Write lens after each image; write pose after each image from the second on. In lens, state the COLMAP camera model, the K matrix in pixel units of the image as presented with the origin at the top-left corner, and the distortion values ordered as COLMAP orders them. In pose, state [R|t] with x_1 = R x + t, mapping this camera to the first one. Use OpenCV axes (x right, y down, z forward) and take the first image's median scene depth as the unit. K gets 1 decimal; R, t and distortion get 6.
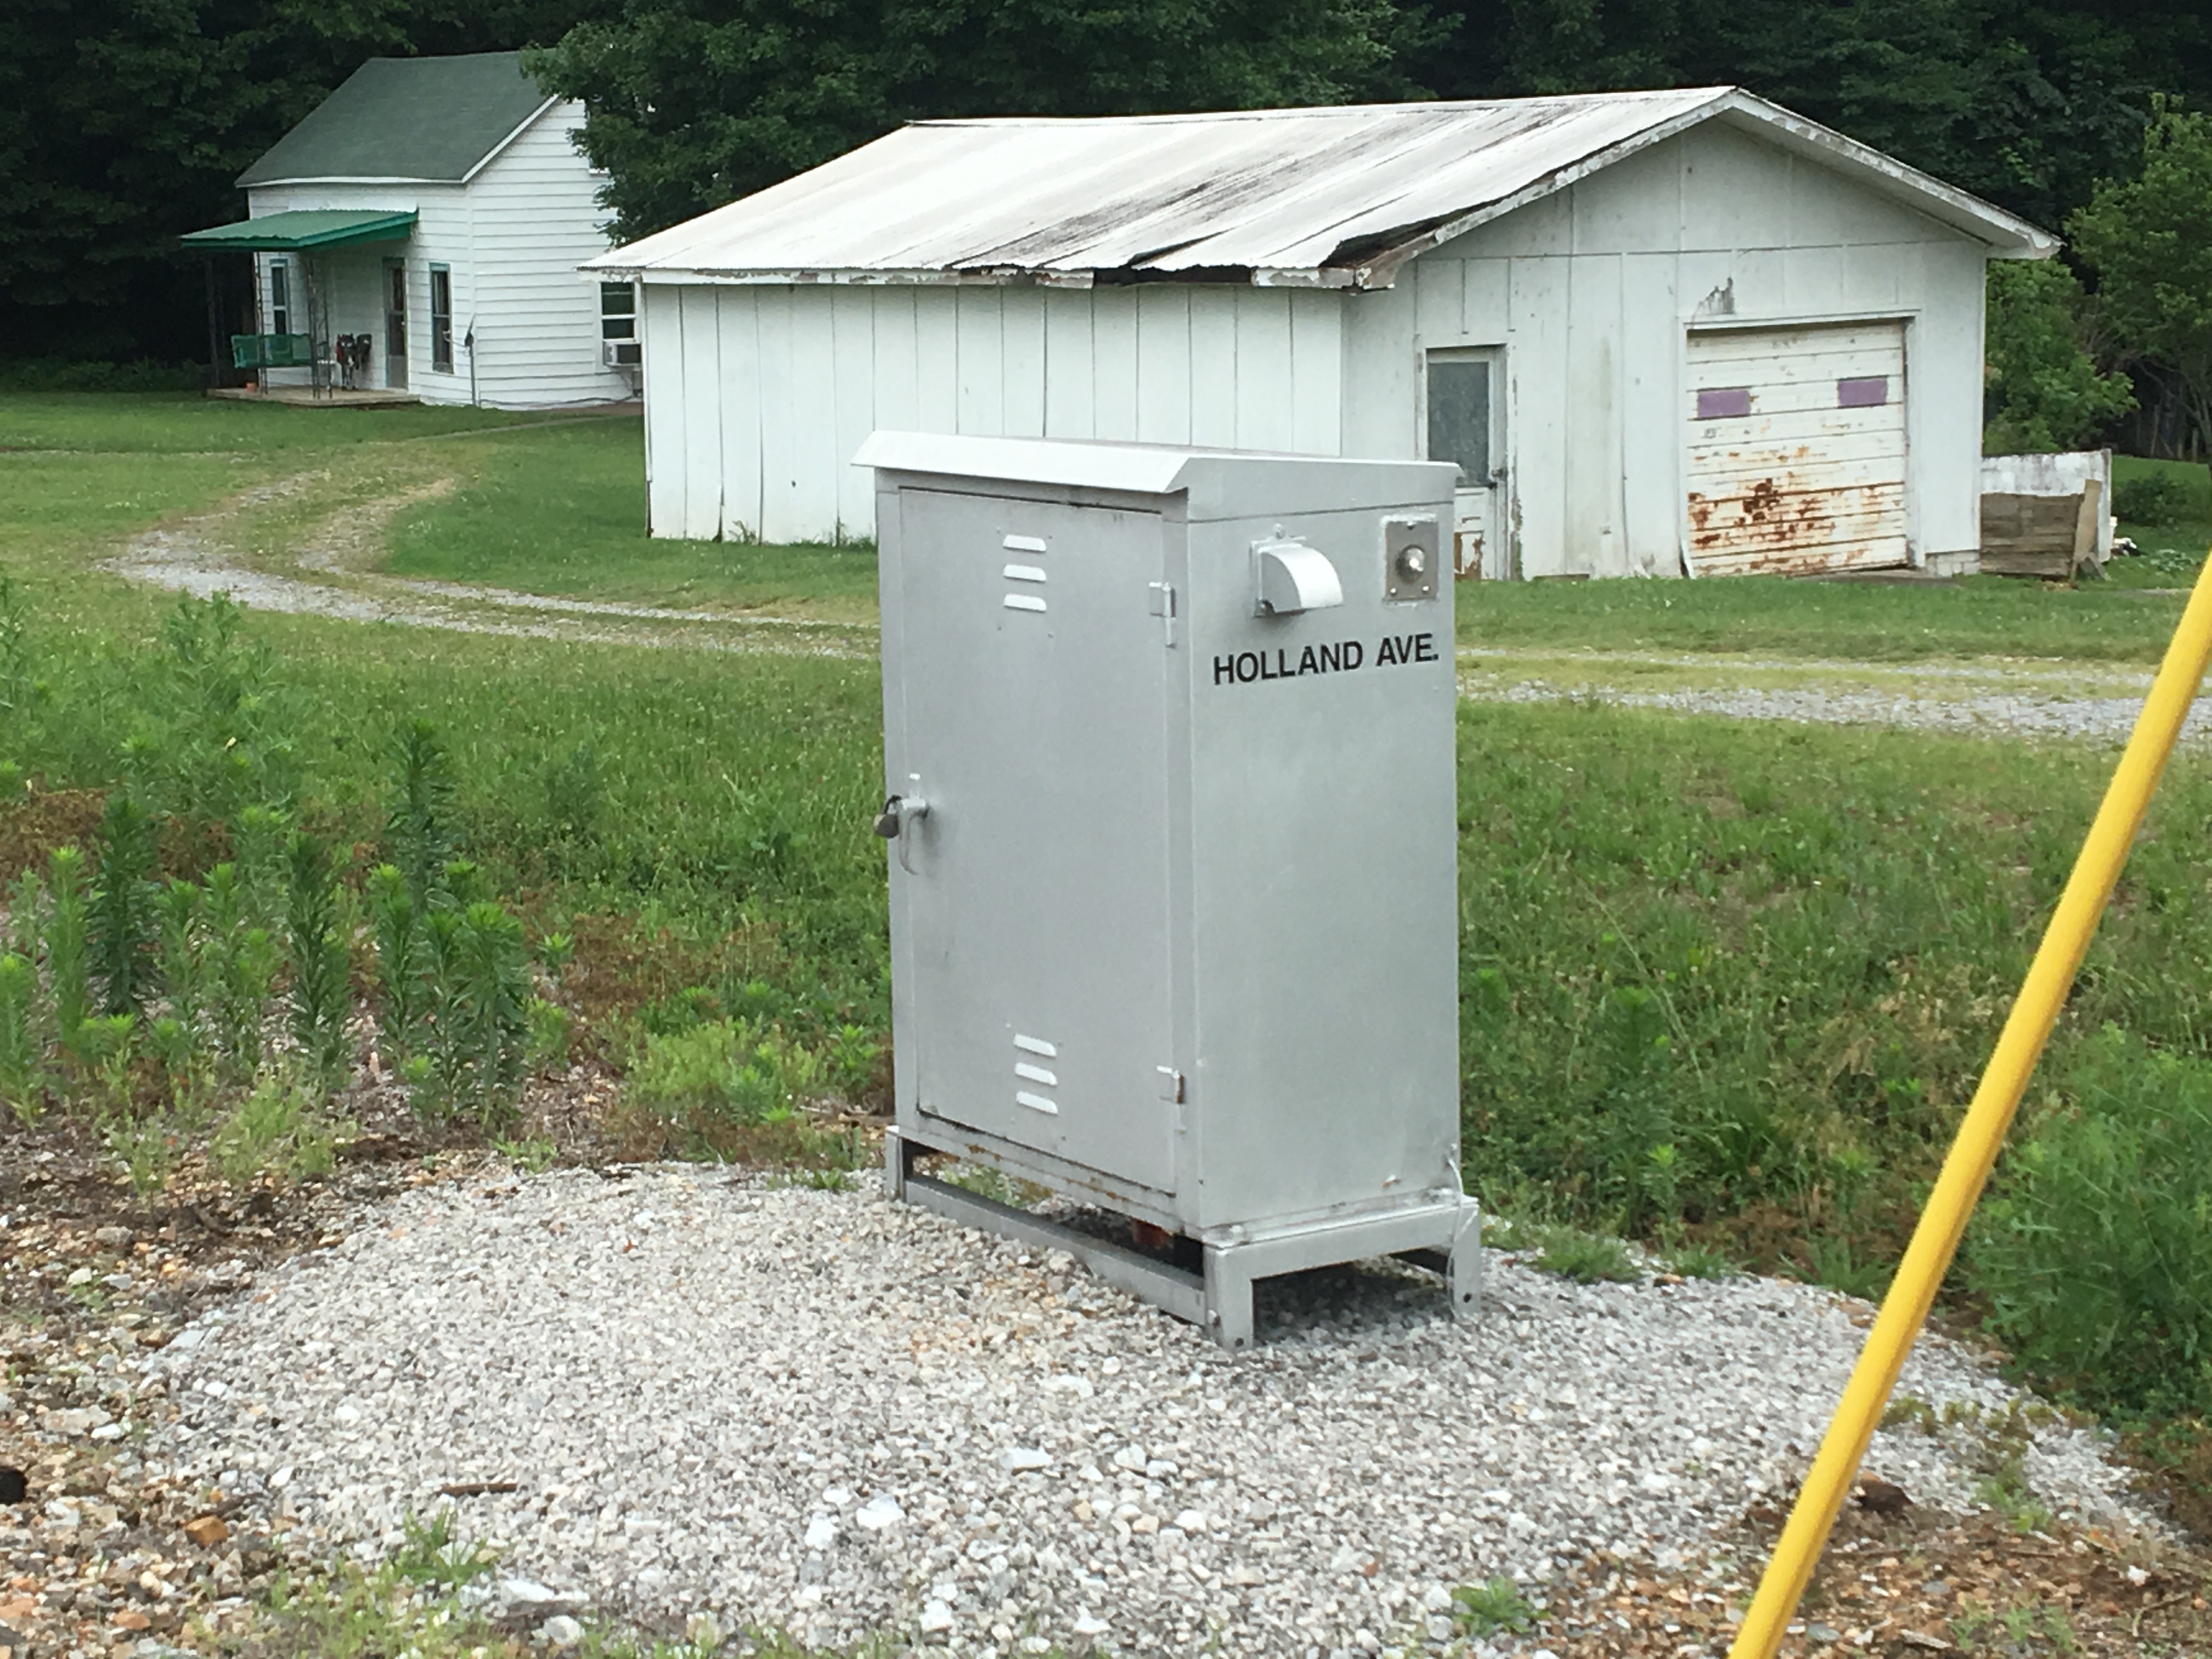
lens RADIAL K [[4261.1, 0, 1062.5], [0, 4261.1, 893.5], [0, 0, 1]] dist [0.084580, 0.000000]
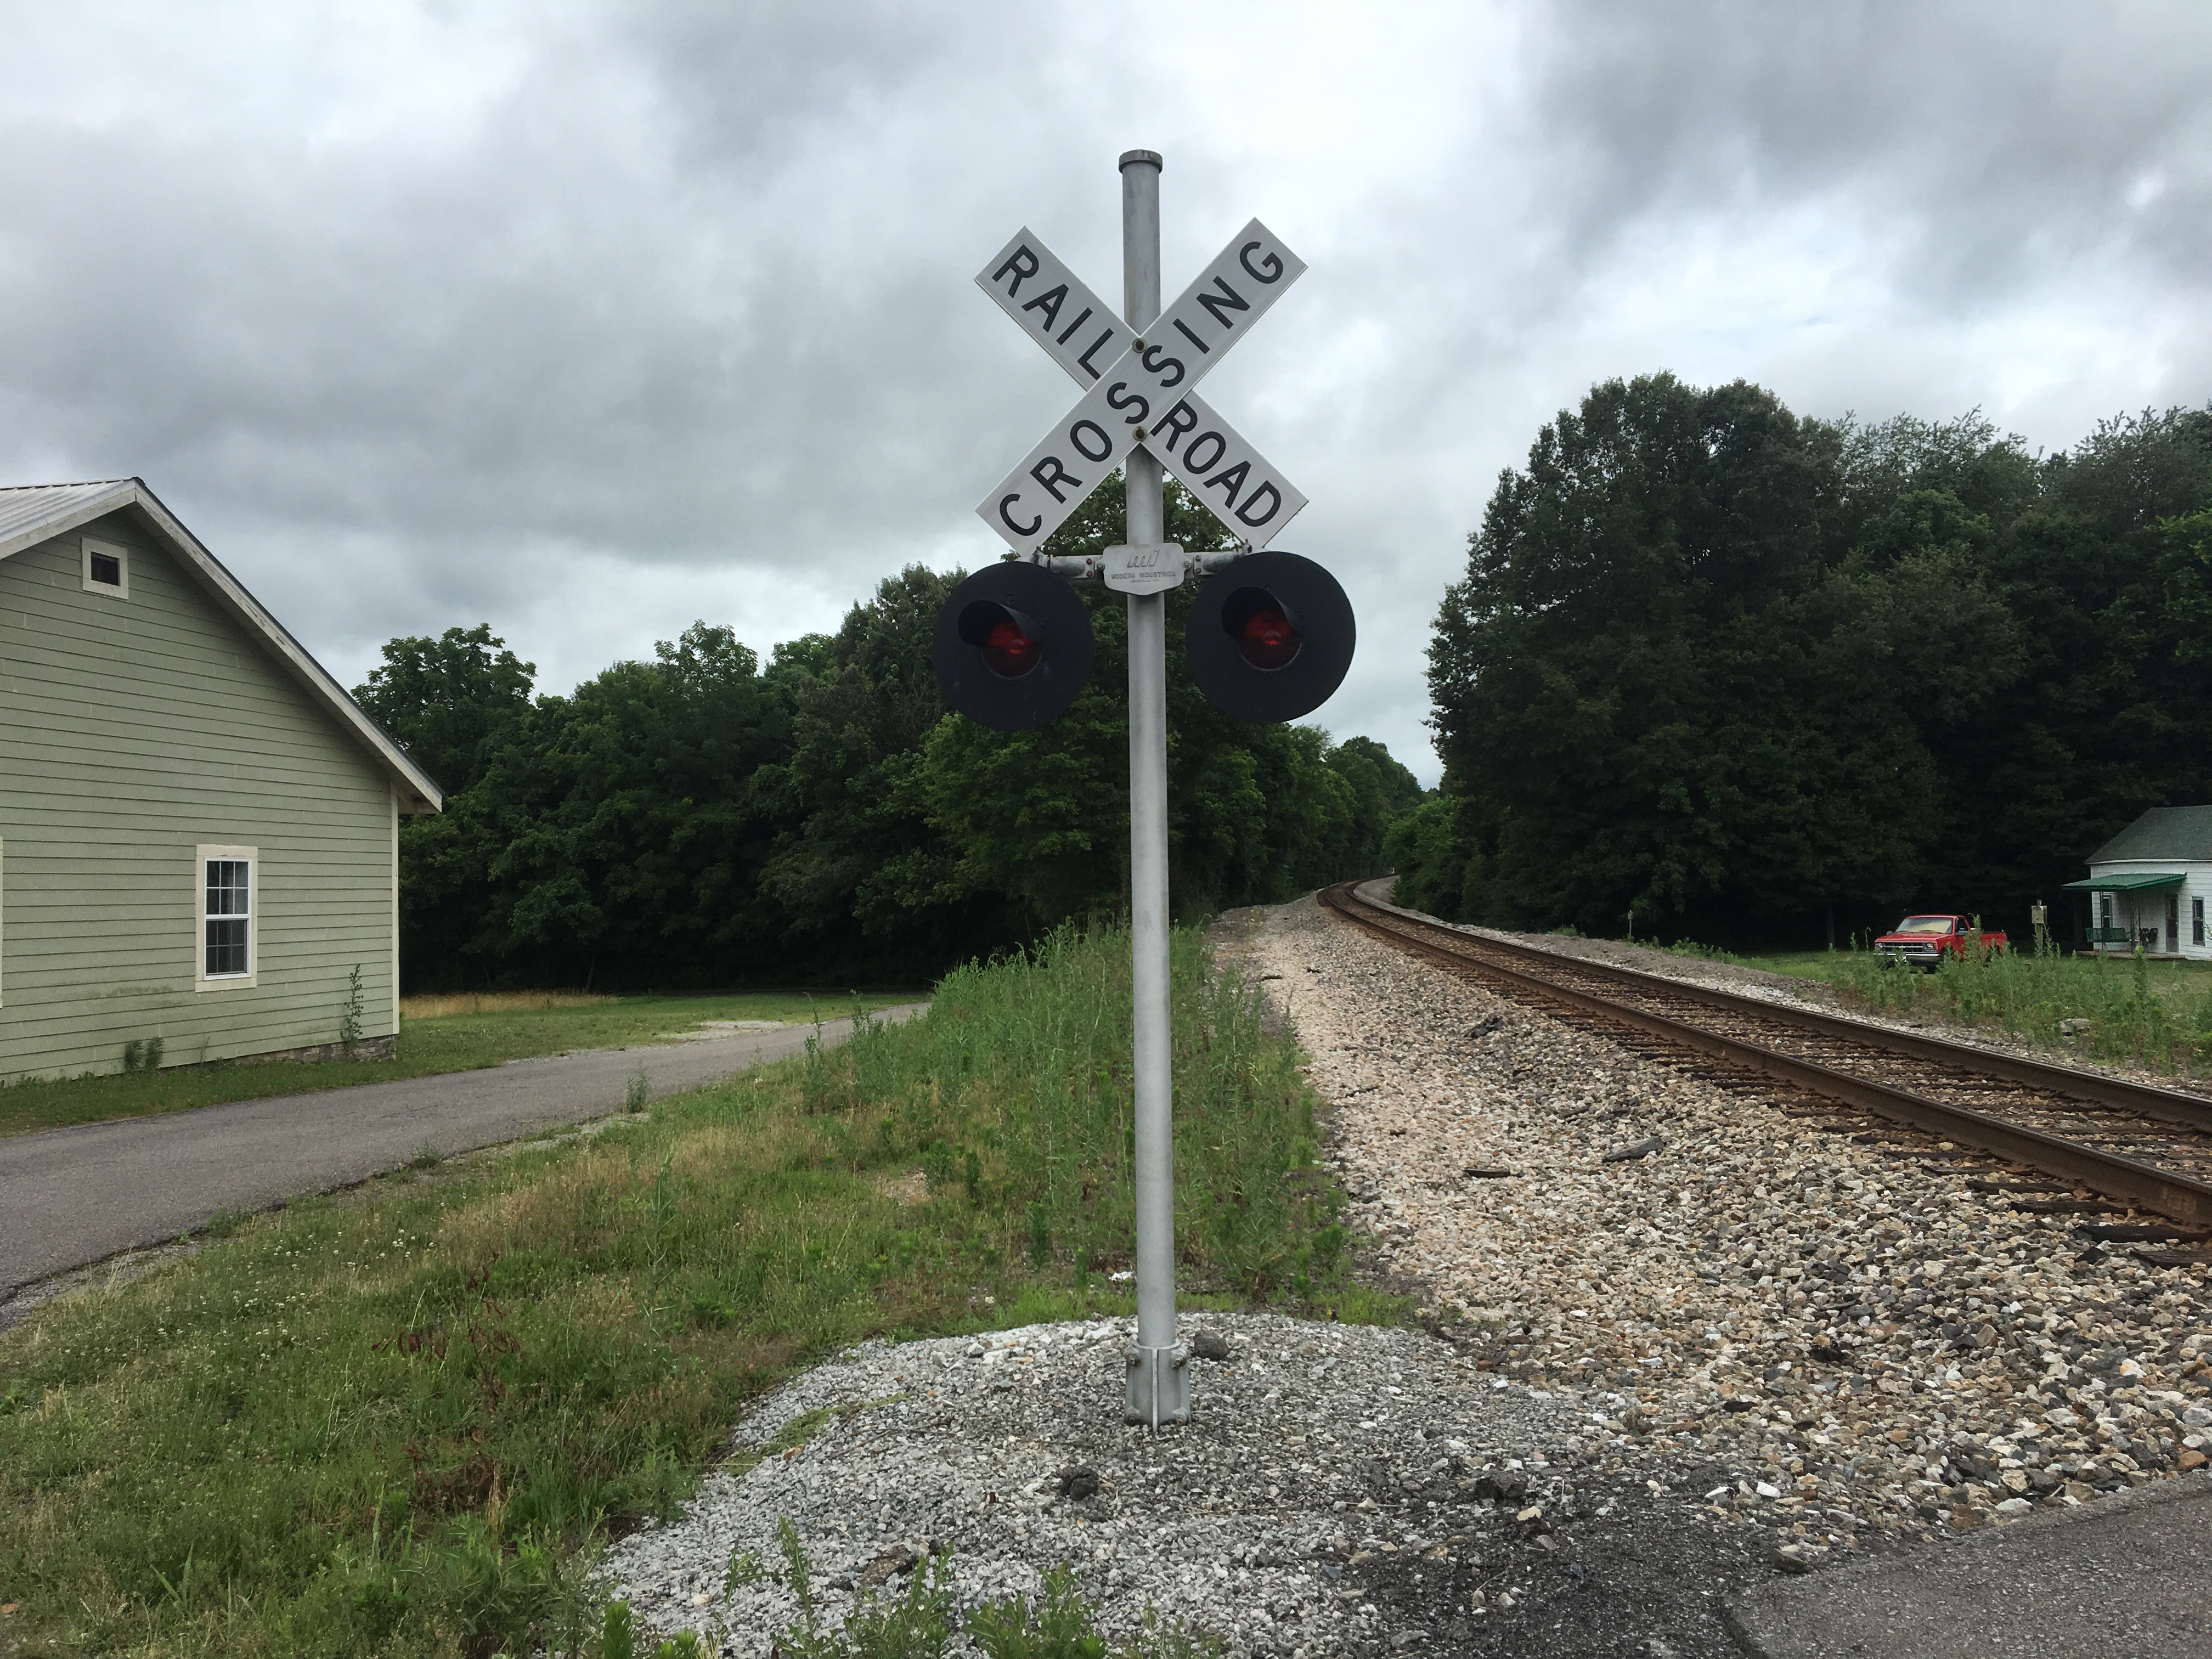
lens RADIAL K [[1838.8, 0, 1085.2], [0, 1838.8, 829.2], [0, 0, 1]] dist [0.070985, -0.096525]
pose [[0.811962, -0.013098, -0.583563, -0.094771], [-0.094773, 0.983524, -0.153942, 0.043477], [0.575965, 0.180301, 0.797343, -0.221785]]
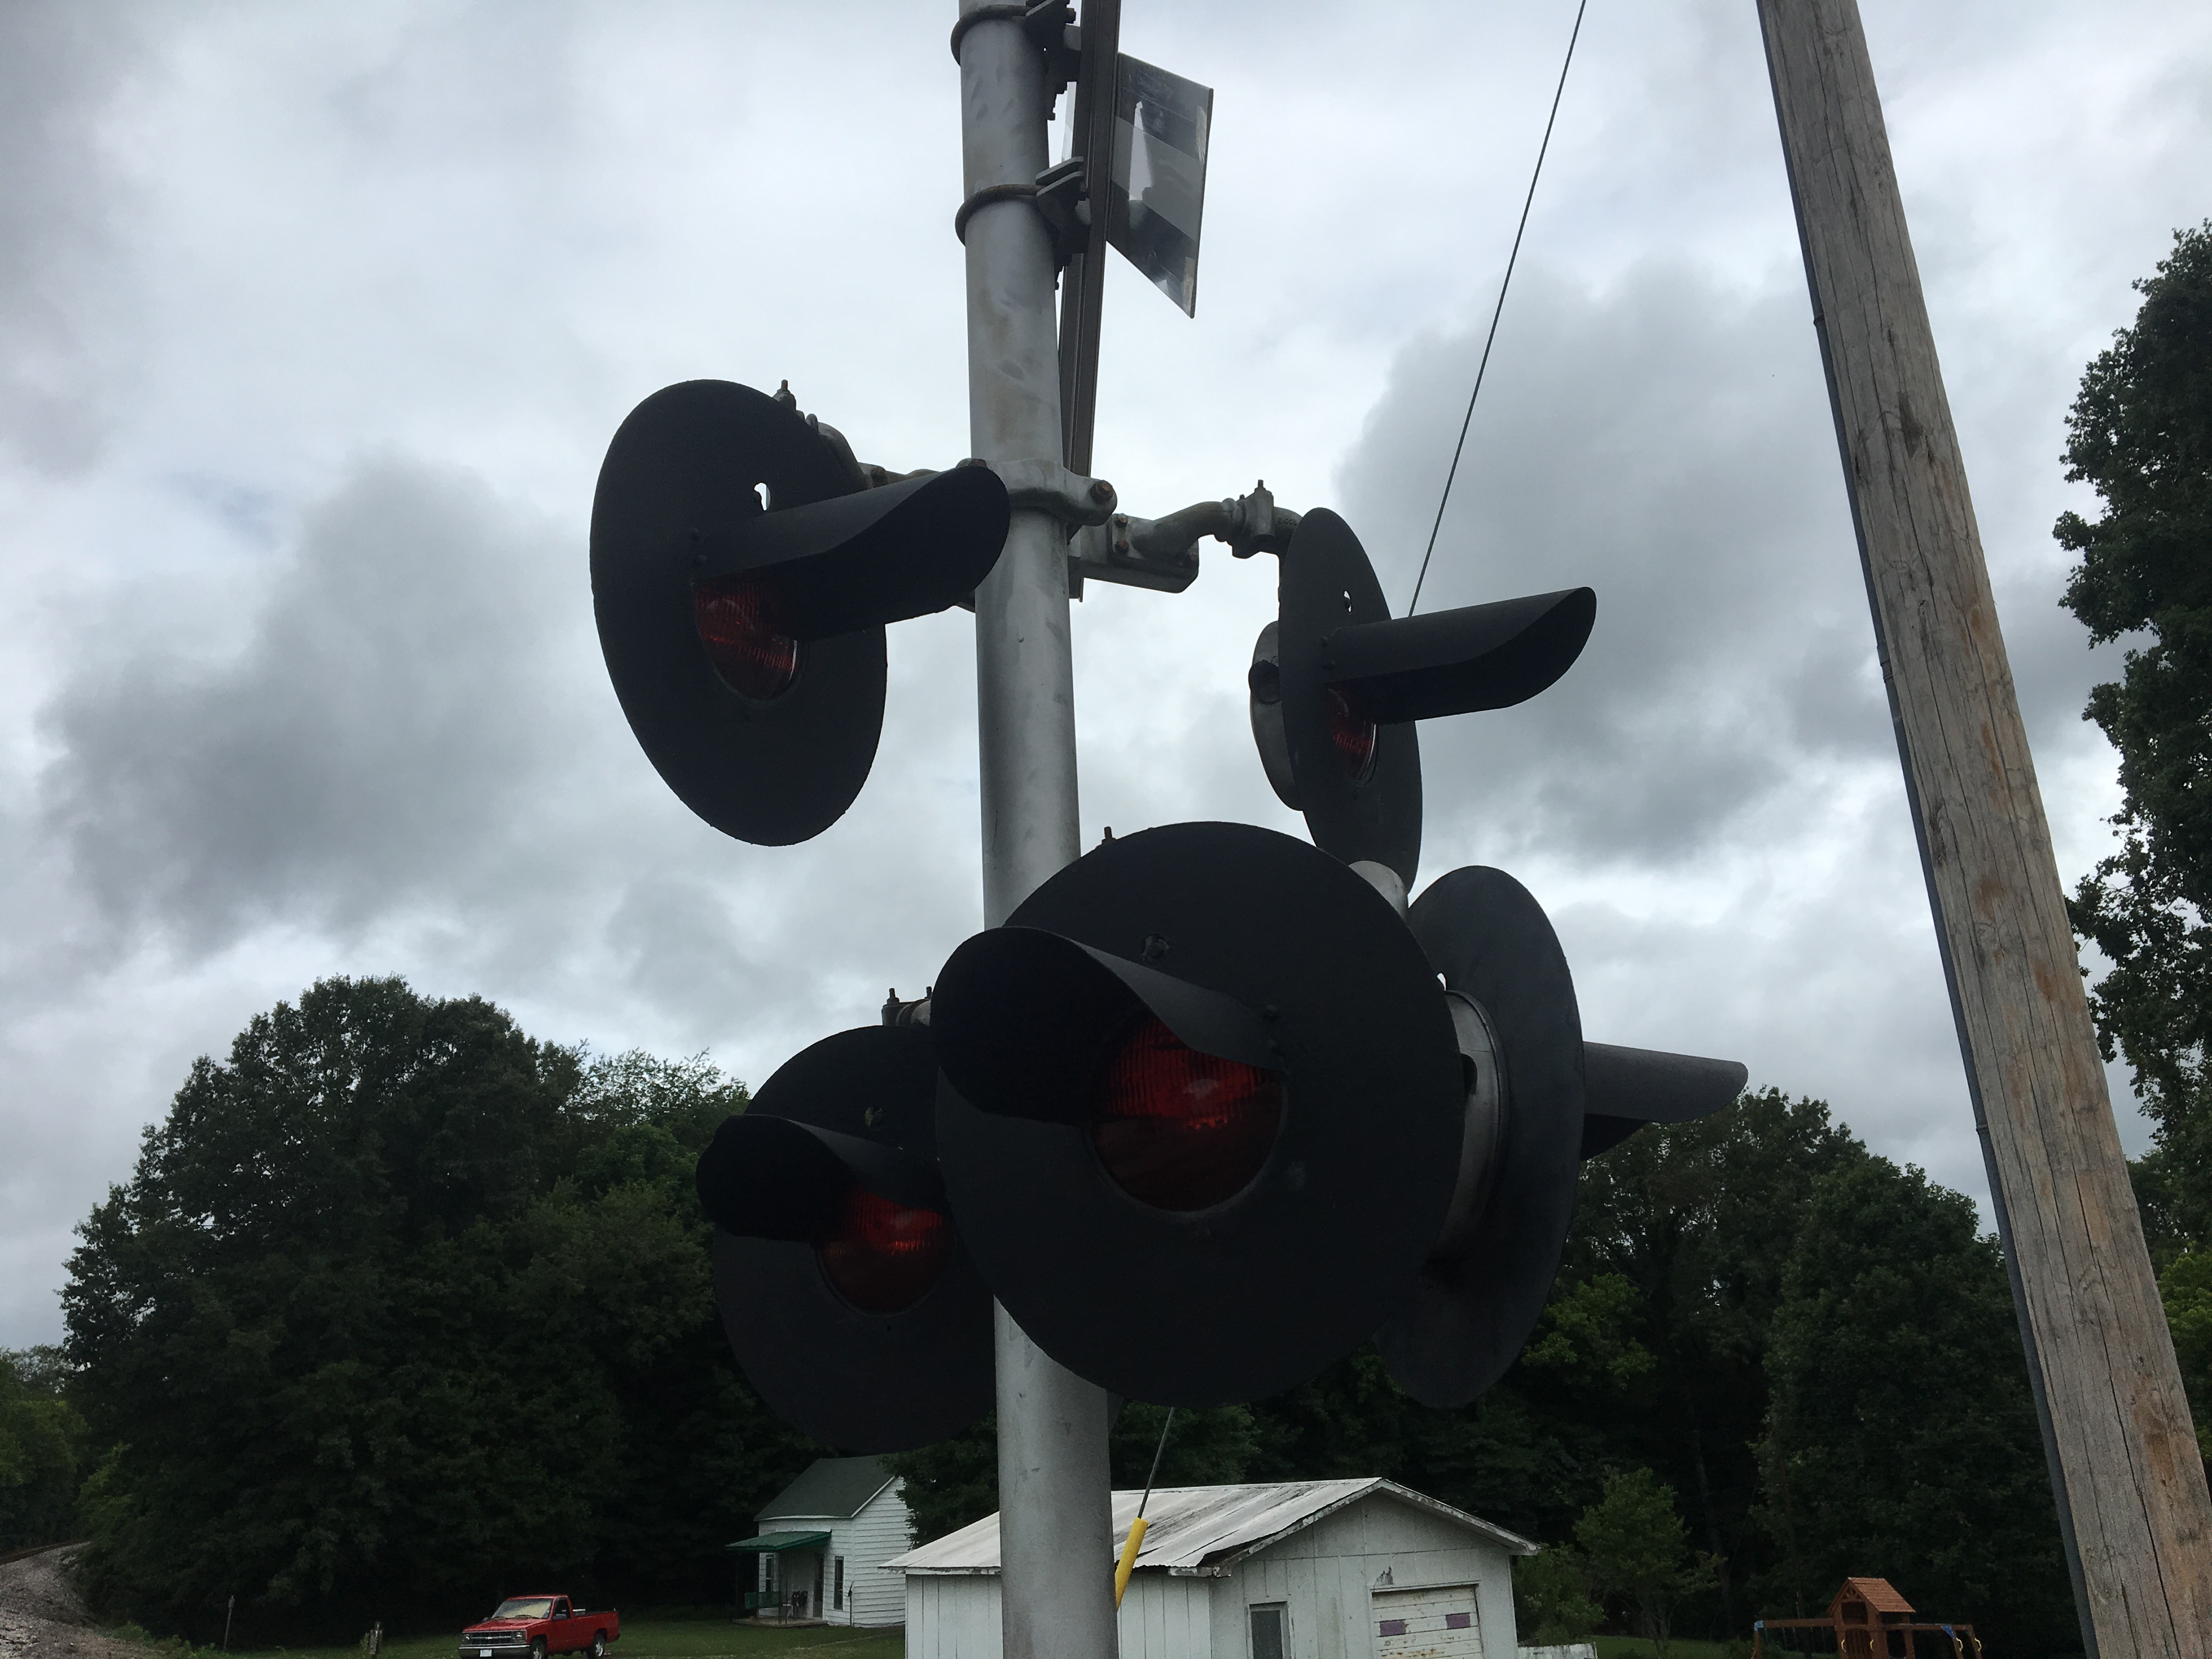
lens RADIAL K [[1838.8, 0, 1083.0], [0, 1838.8, 847.3], [0, 0, 1]] dist [0.070985, -0.096525]
pose [[0.999193, -0.027817, -0.028964, 0.035878], [0.010436, 0.876332, -0.481594, -0.009166], [0.038779, 0.480903, 0.875916, -0.027556]]
